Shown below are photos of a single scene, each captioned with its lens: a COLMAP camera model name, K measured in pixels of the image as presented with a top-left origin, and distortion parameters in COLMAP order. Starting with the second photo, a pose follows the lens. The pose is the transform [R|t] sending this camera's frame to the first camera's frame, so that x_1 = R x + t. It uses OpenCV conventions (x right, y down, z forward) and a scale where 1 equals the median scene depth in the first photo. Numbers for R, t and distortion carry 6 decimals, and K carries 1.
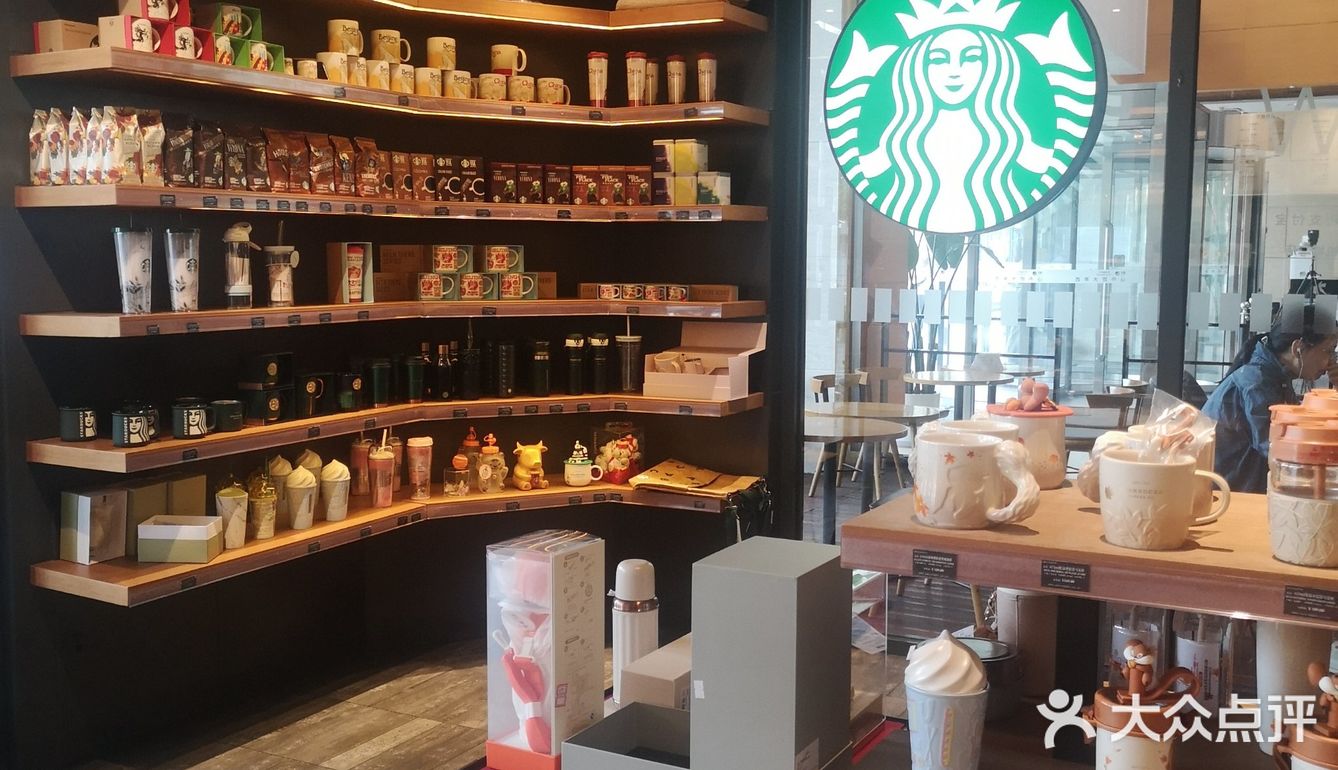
lens RADIAL K [[1377.9, 0, 669.7], [0, 1377.9, 384.3], [0, 0, 1]] dist [0.074828, 0.000000]
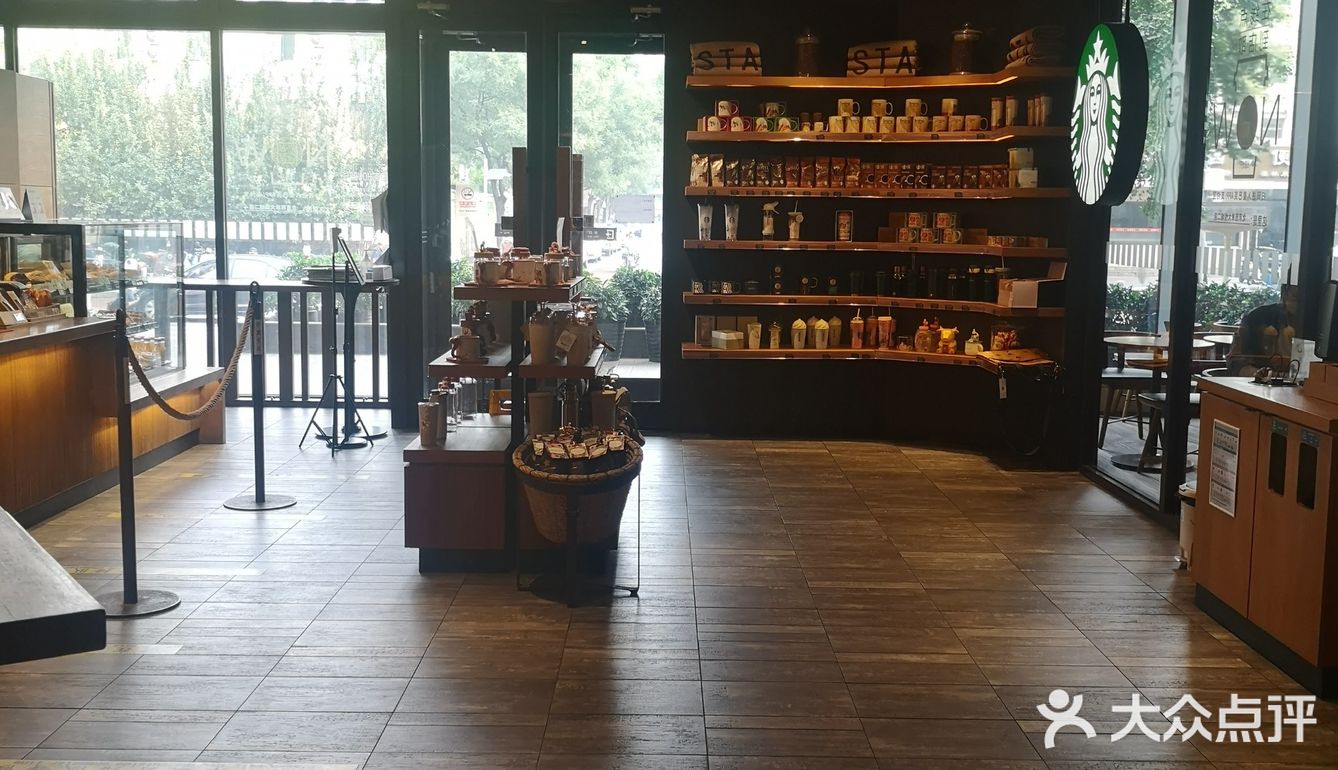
lens RADIAL K [[1377.9, 0, 663.4], [0, 1377.9, 381.7], [0, 0, 1]] dist [0.074828, 0.000000]
pose [[0.476171, 0.110065, -0.872437, 1.328899], [-0.098823, 0.992549, 0.071281, 0.023794], [0.873782, 0.052275, 0.483500, -0.158997]]
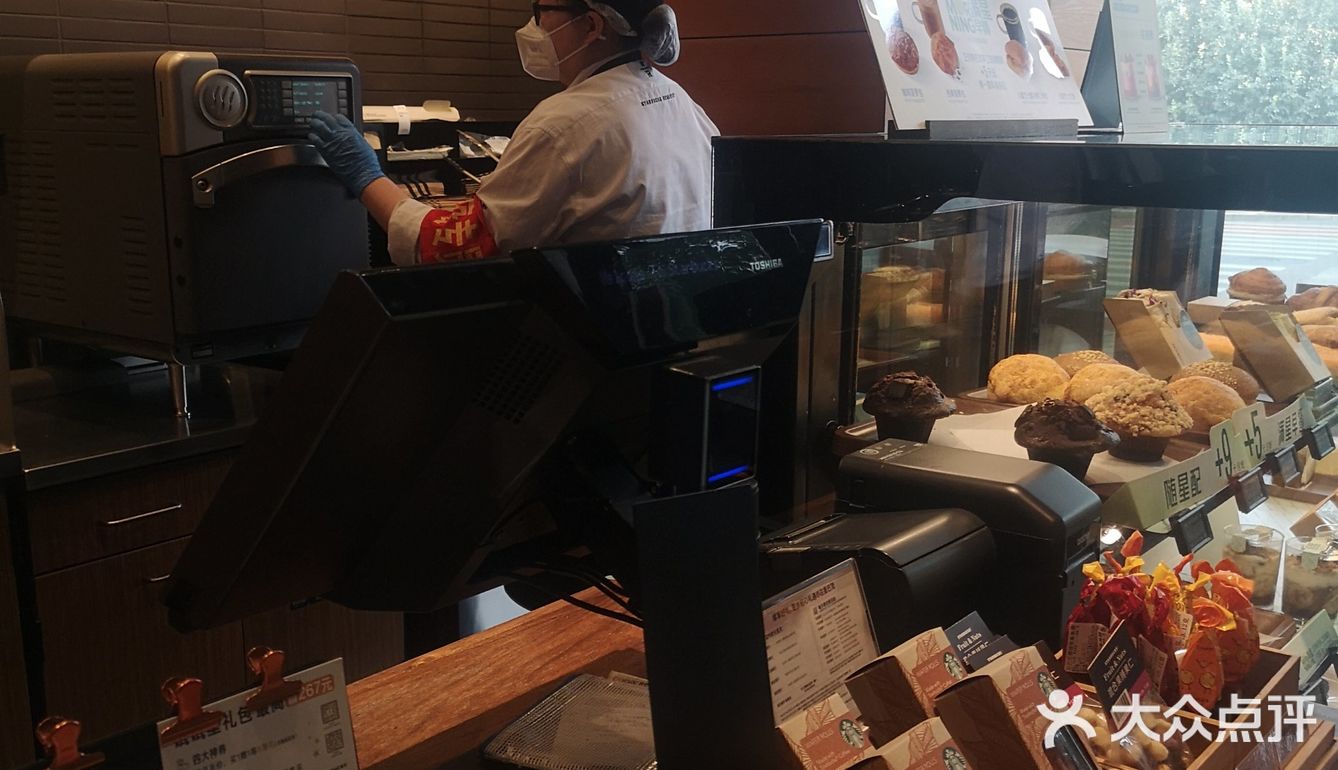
lens RADIAL K [[1377.9, 0, 667.7], [0, 1377.9, 383.2], [0, 0, 1]] dist [0.074828, 0.000000]
pose [[-0.173261, 0.186989, -0.966962, 0.735646], [-0.110186, 0.971967, 0.207700, 0.025938], [0.978693, 0.142532, -0.147800, -0.124909]]
